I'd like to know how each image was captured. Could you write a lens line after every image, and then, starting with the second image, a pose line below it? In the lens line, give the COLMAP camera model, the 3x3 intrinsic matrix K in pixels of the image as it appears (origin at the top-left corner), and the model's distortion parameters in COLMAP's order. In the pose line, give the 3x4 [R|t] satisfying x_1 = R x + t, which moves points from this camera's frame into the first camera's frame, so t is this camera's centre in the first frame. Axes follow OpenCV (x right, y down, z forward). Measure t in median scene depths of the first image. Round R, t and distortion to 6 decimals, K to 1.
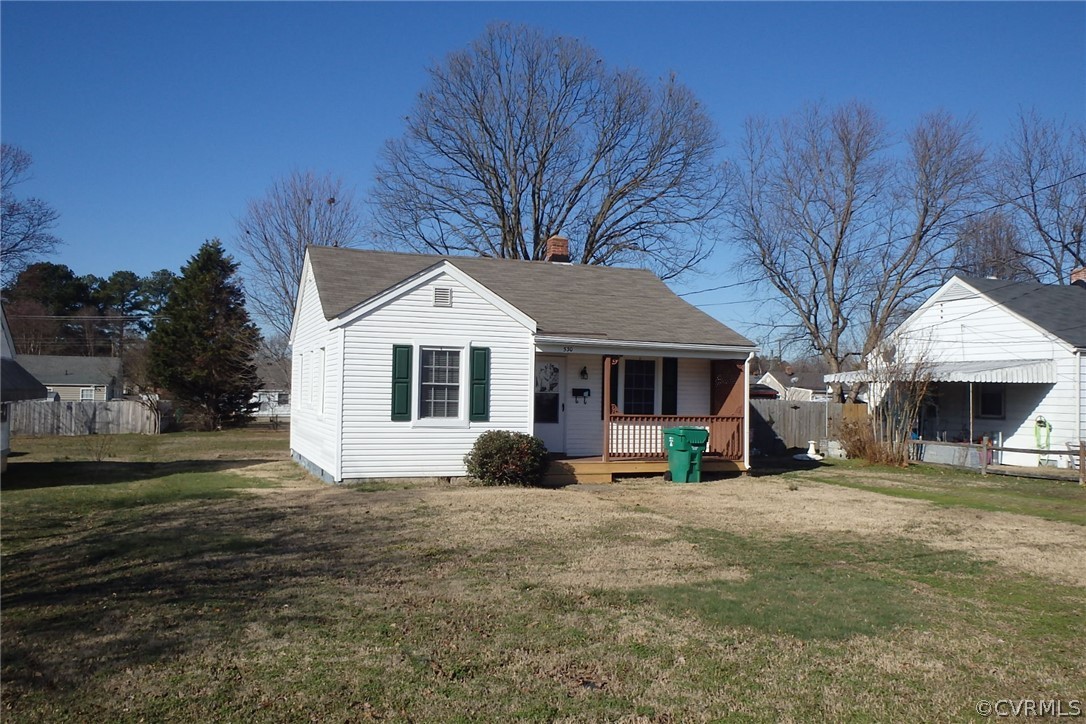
lens RADIAL K [[886.7, 0, 544.9], [0, 886.7, 363.6], [0, 0, 1]] dist [-0.048364, 0.001807]
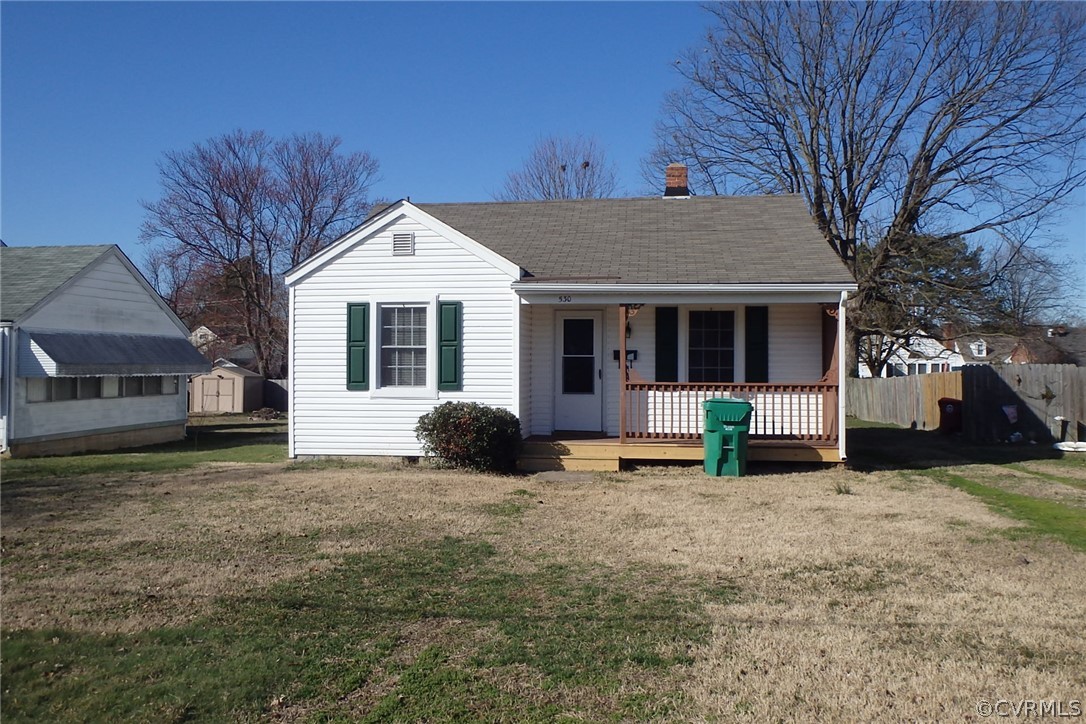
lens RADIAL K [[886.7, 0, 542.4], [0, 886.7, 358.2], [0, 0, 1]] dist [-0.048364, 0.001807]
pose [[0.879274, -0.019947, -0.475898, 0.398397], [0.029515, 0.999484, 0.012639, 0.026848], [0.475401, -0.025159, 0.879410, 0.315059]]
